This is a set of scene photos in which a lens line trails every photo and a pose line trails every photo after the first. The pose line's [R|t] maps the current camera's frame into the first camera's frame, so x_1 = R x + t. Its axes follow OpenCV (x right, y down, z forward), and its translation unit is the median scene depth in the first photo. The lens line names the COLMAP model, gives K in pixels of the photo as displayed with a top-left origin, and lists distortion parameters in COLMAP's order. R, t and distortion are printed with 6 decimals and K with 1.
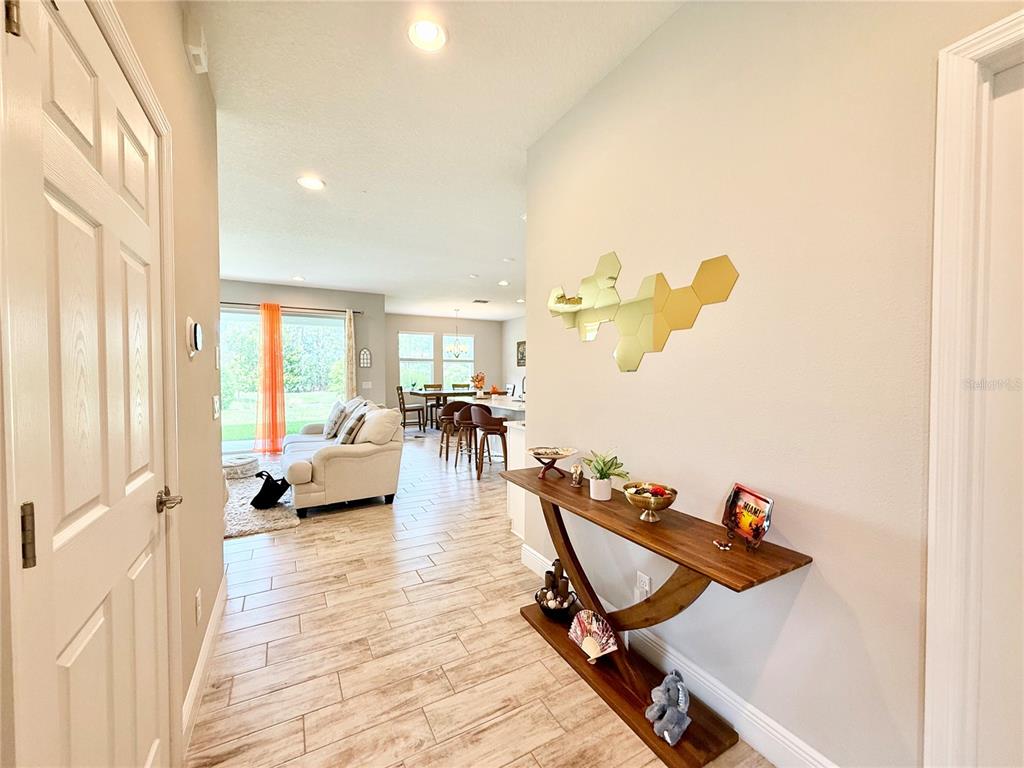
lens RADIAL K [[405.2, 0, 510.1], [0, 405.2, 383.0], [0, 0, 1]] dist [-0.000091, -0.000011]
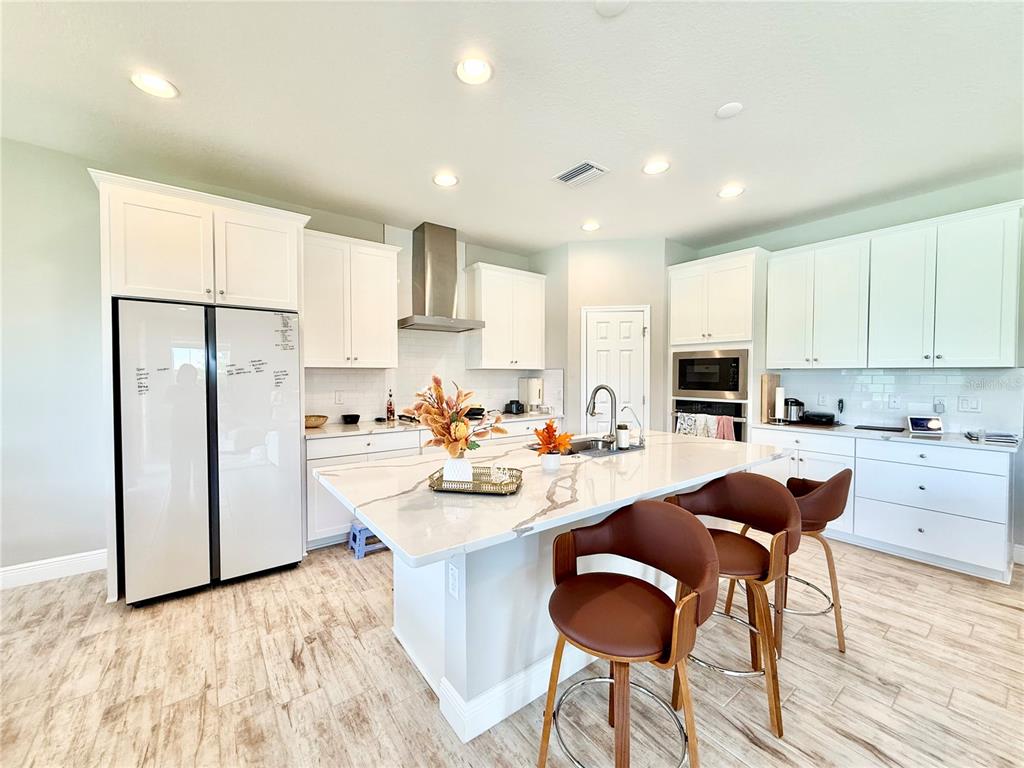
lens RADIAL K [[405.2, 0, 511.2], [0, 405.2, 384.3], [0, 0, 1]] dist [-0.000091, -0.000011]
pose [[0.141062, 0.021009, -0.989778, 1.341223], [-0.020994, 0.999613, 0.018226, -0.056862], [0.989778, 0.018208, 0.141448, 1.226817]]
